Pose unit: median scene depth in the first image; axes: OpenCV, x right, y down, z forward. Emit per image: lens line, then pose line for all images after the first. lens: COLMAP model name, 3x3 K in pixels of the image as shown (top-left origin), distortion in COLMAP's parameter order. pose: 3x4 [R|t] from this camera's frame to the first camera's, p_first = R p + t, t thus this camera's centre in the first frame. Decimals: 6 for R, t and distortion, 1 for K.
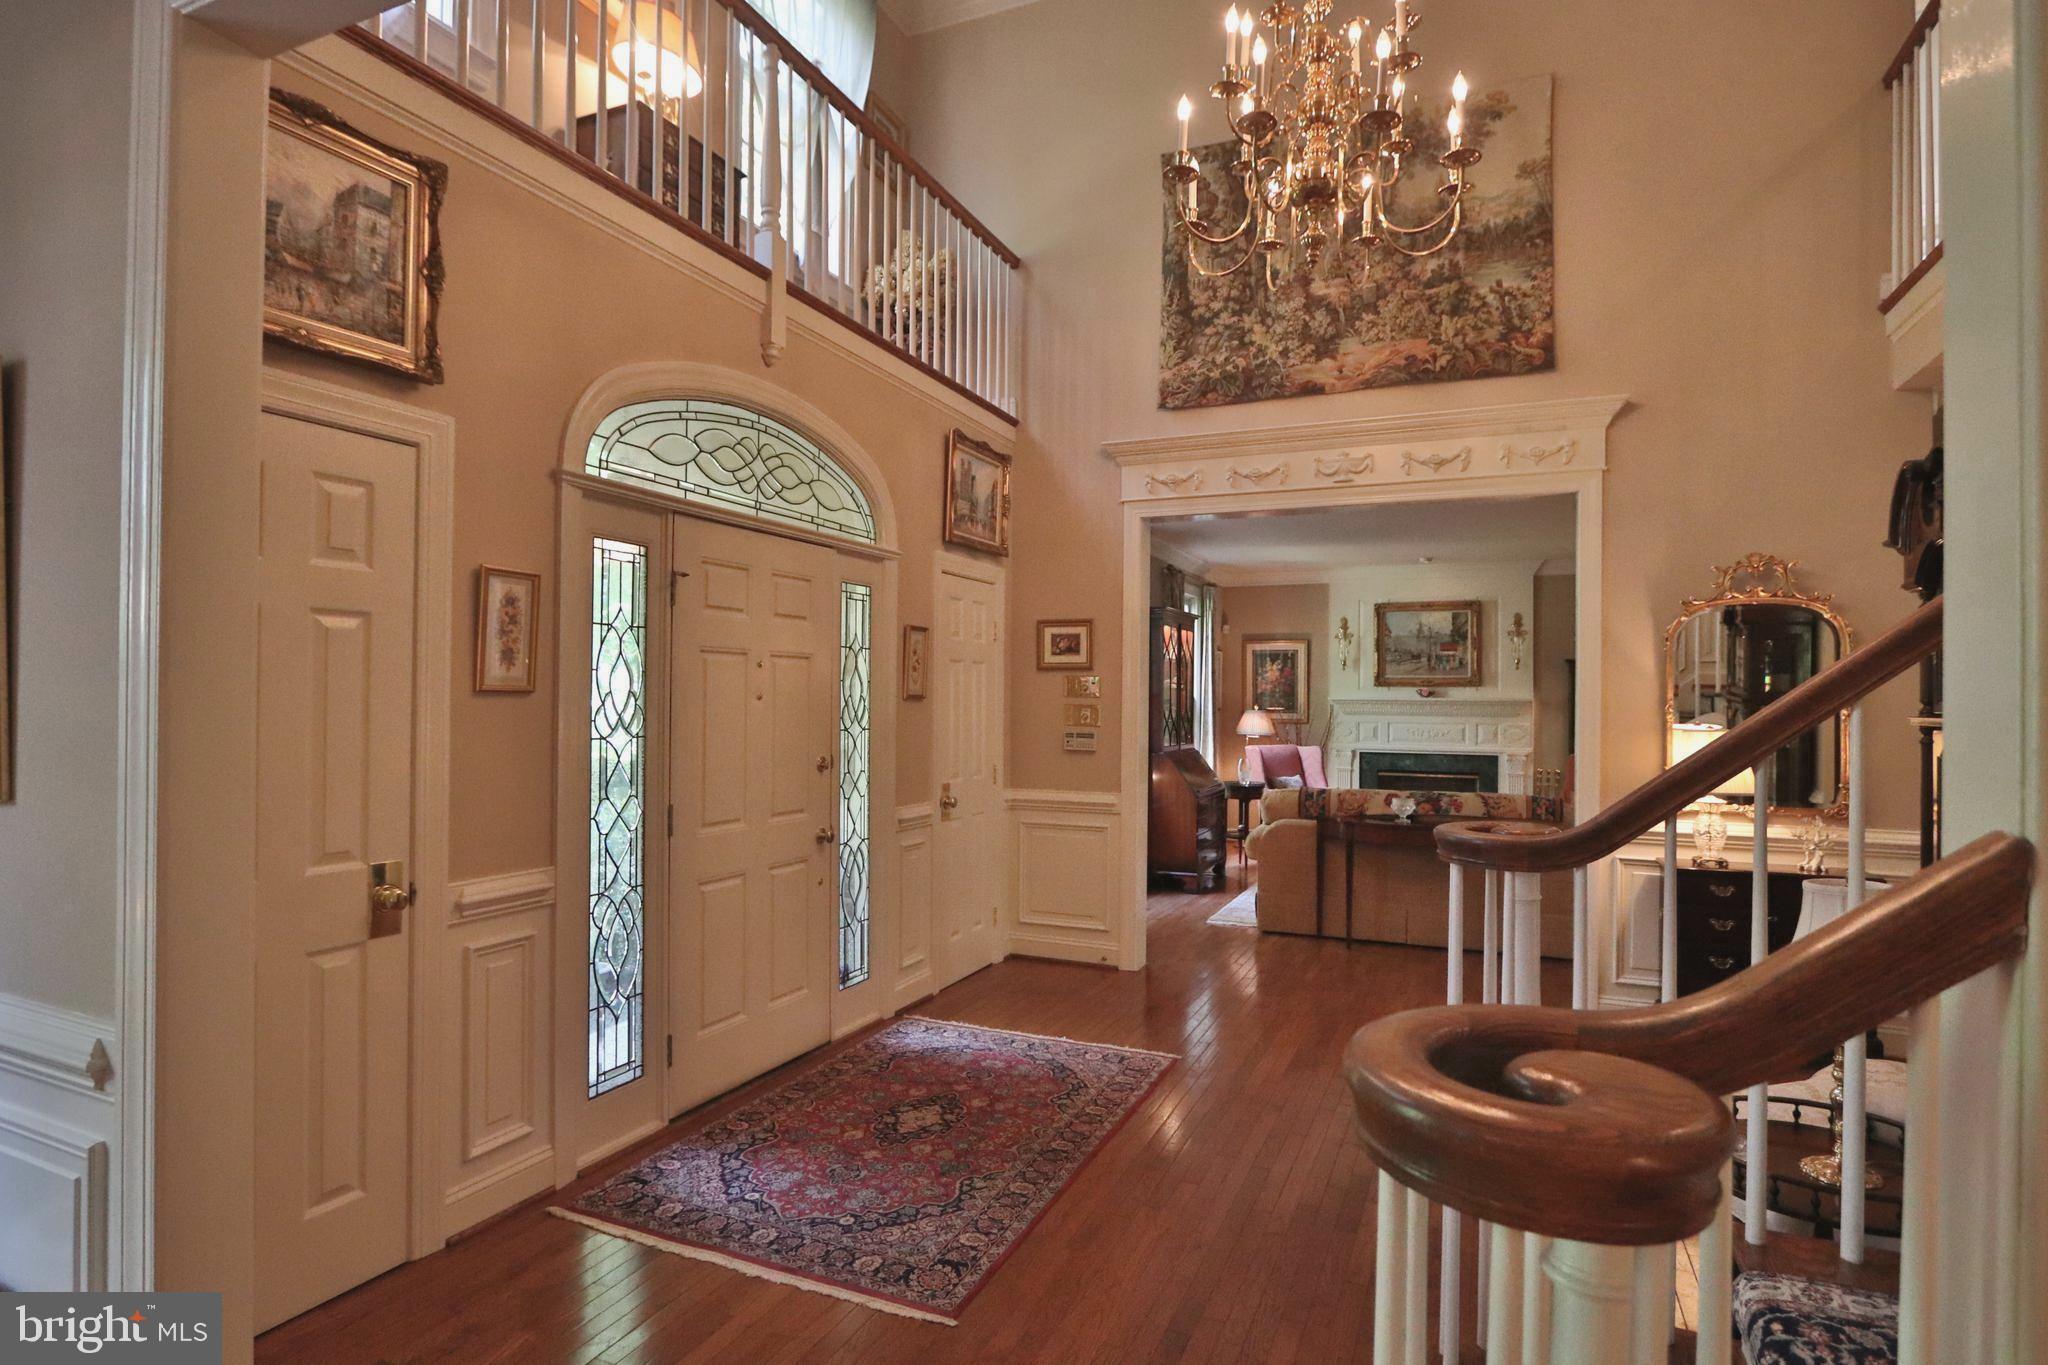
lens RADIAL K [[1061.1, 0, 1016.1], [0, 1061.1, 687.3], [0, 0, 1]] dist [-0.002798, -0.000130]
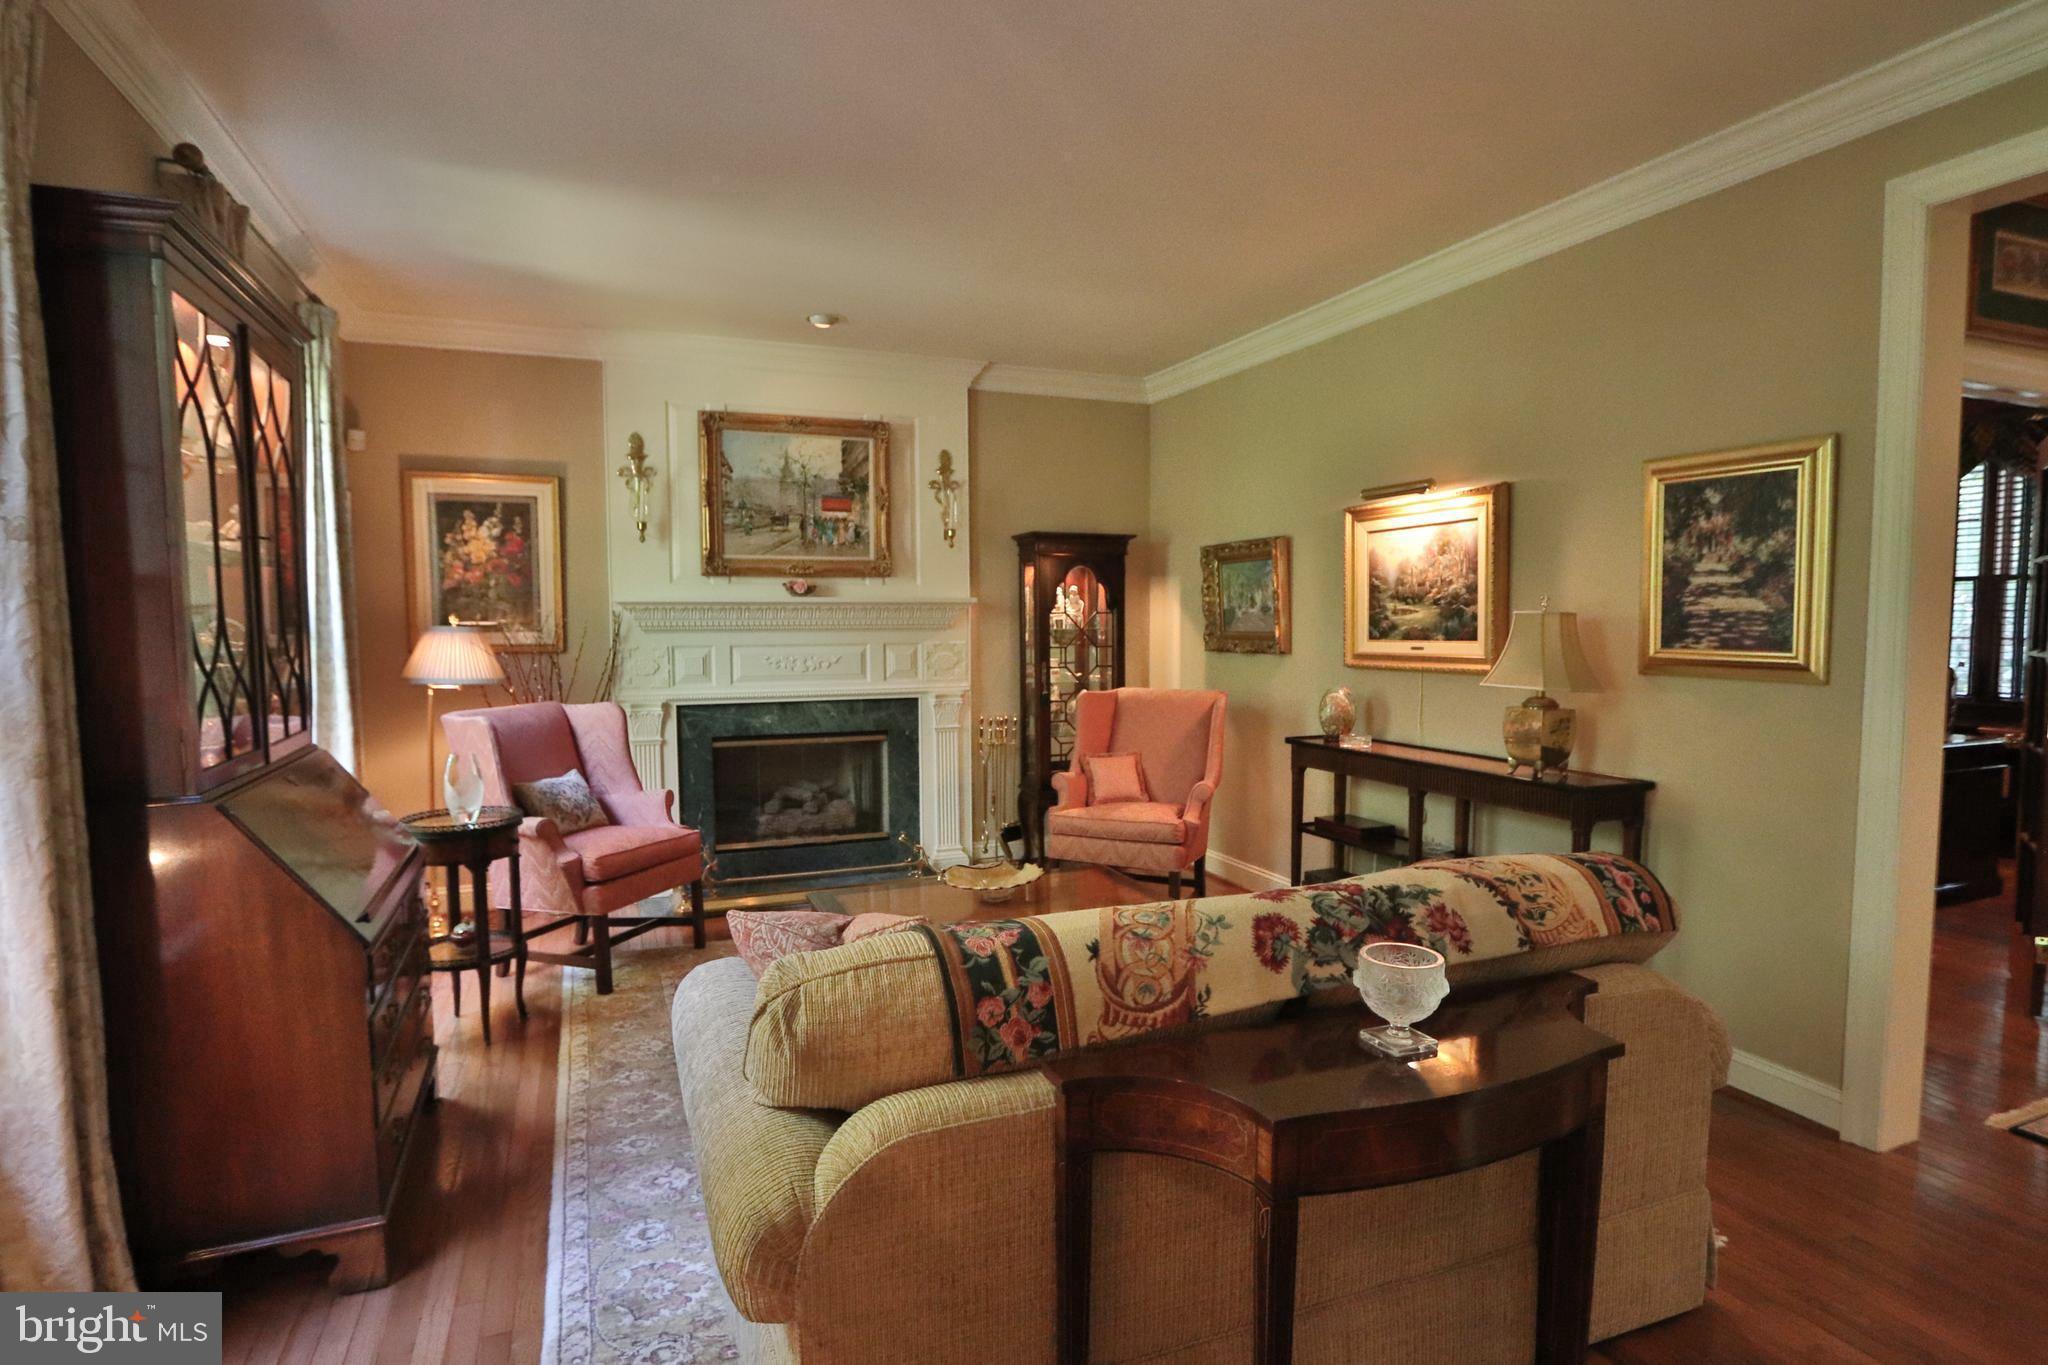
lens RADIAL K [[1061.1, 0, 1013.6], [0, 1061.1, 679.9], [0, 0, 1]] dist [-0.002798, -0.000130]
pose [[0.695321, -0.053518, 0.716704, 0.075297], [0.002532, 0.997400, 0.072022, 0.013092], [-0.718695, -0.048264, 0.693649, 0.549465]]
